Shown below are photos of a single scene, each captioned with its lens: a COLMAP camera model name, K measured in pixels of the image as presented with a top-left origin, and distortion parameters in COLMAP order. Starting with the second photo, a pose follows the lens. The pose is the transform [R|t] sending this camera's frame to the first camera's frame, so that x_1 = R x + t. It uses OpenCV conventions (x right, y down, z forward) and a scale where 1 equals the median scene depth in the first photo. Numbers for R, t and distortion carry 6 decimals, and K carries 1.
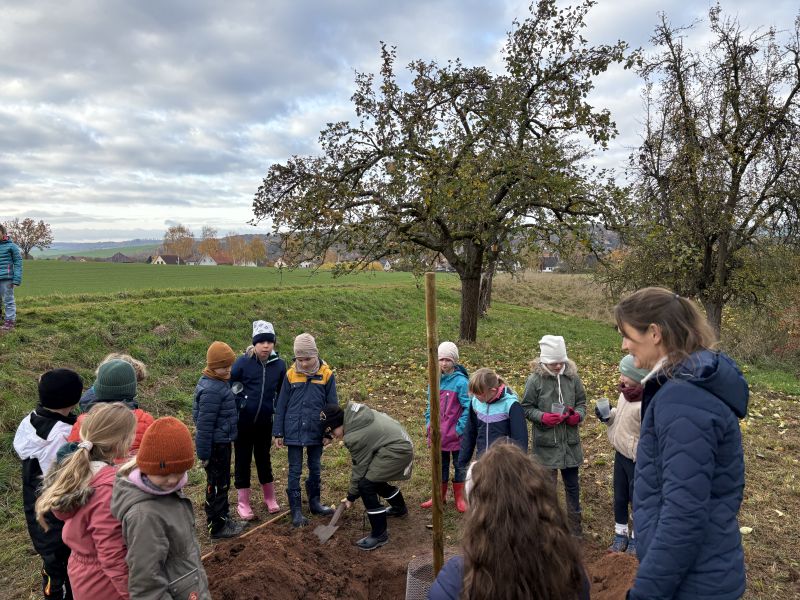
lens RADIAL K [[605.3, 0, 398.0], [0, 605.3, 302.6], [0, 0, 1]] dist [0.058096, -0.063157]
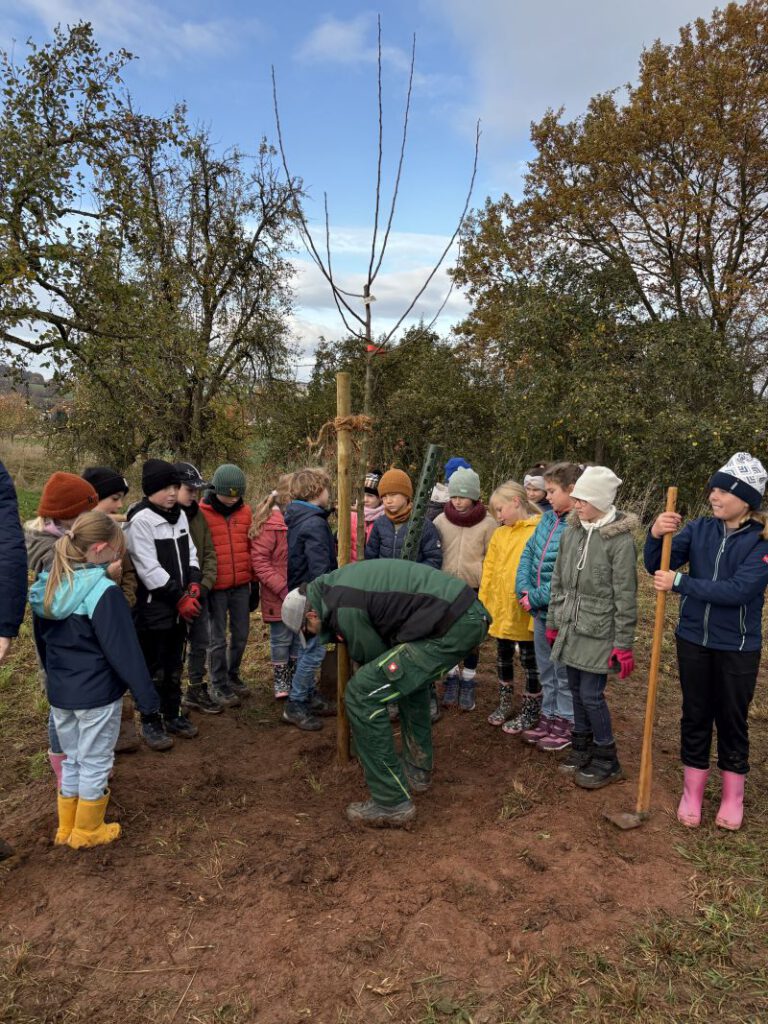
lens RADIAL K [[774.8, 0, 386.7], [0, 774.8, 518.3], [0, 0, 1]] dist [0.058096, -0.063157]
pose [[0.675350, -0.071556, 0.734018, -0.130130], [0.027054, 0.997016, 0.072303, 0.014786], [-0.737001, -0.028972, 0.675270, 0.049760]]
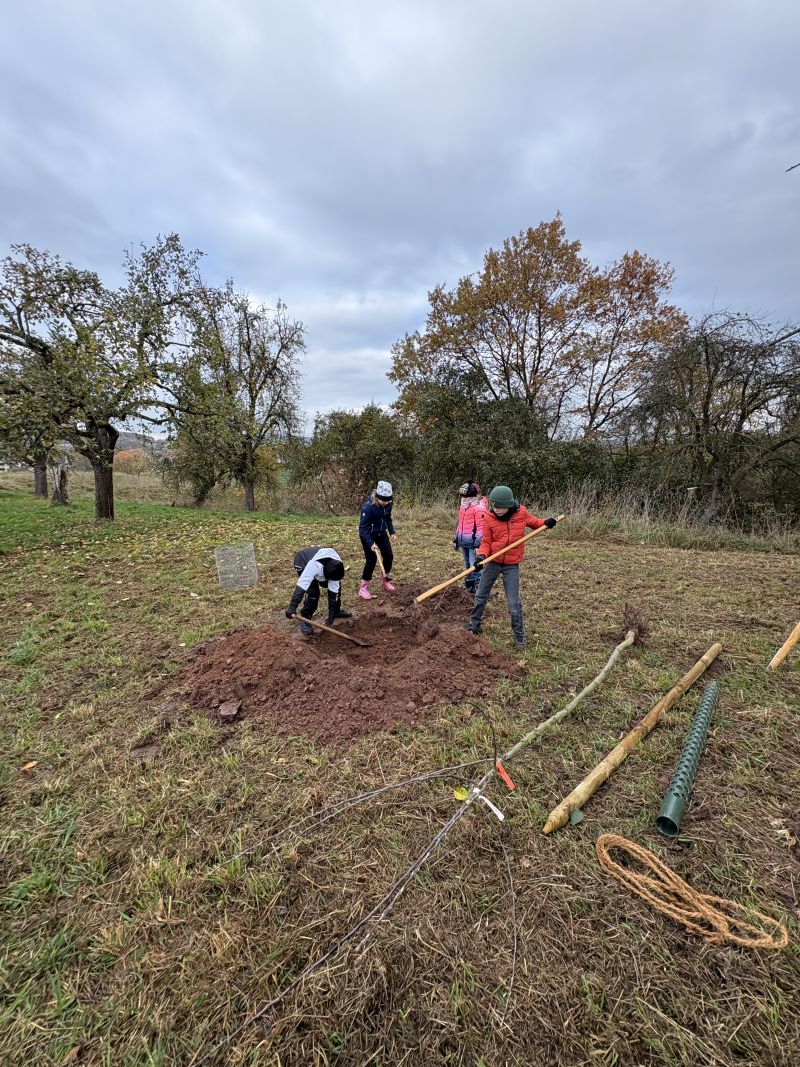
lens RADIAL K [[425.6, 0, 400.3], [0, 425.6, 534.0], [0, 0, 1]] dist [-0.001718, -0.000559]
pose [[0.594575, -0.141024, 0.791576, -0.143651], [0.061264, 0.989582, 0.130283, 0.015717], [-0.801703, -0.028968, 0.597021, 0.043855]]
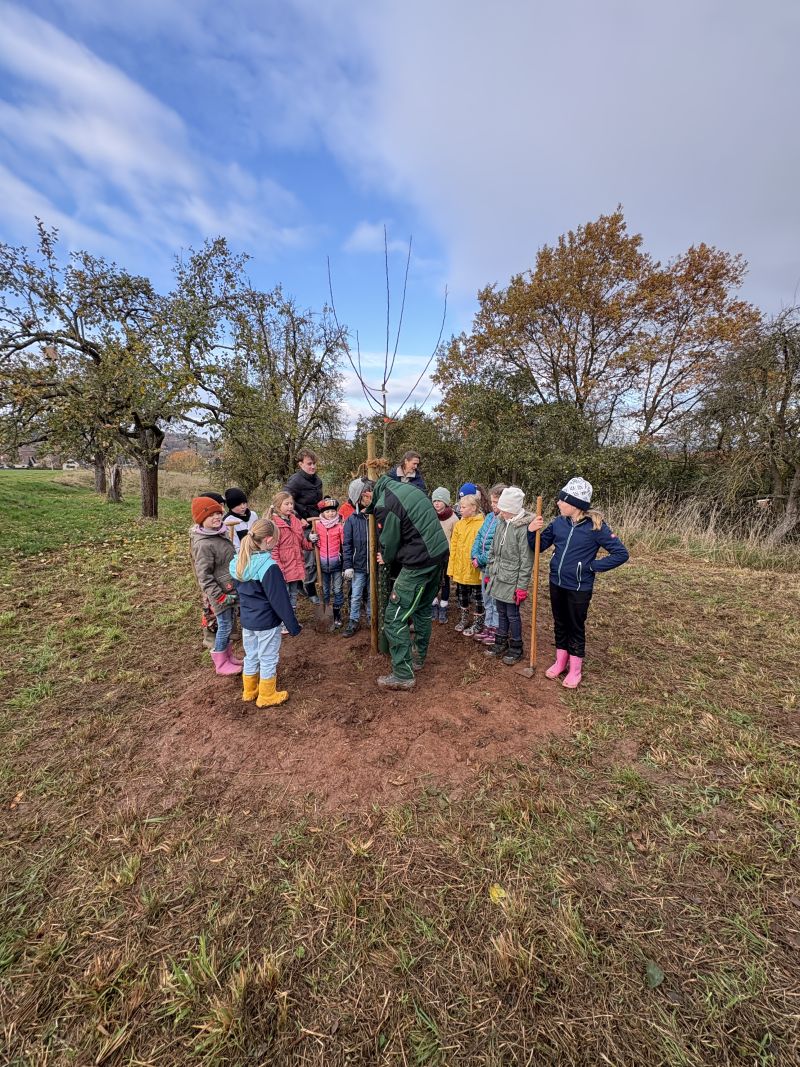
lens RADIAL K [[425.6, 0, 398.7], [0, 425.6, 534.5], [0, 0, 1]] dist [-0.001718, -0.000559]
pose [[0.672838, -0.115810, 0.730669, -0.124048], [0.041996, 0.992057, 0.118568, 0.013743], [-0.738597, -0.049092, 0.672357, 0.054497]]
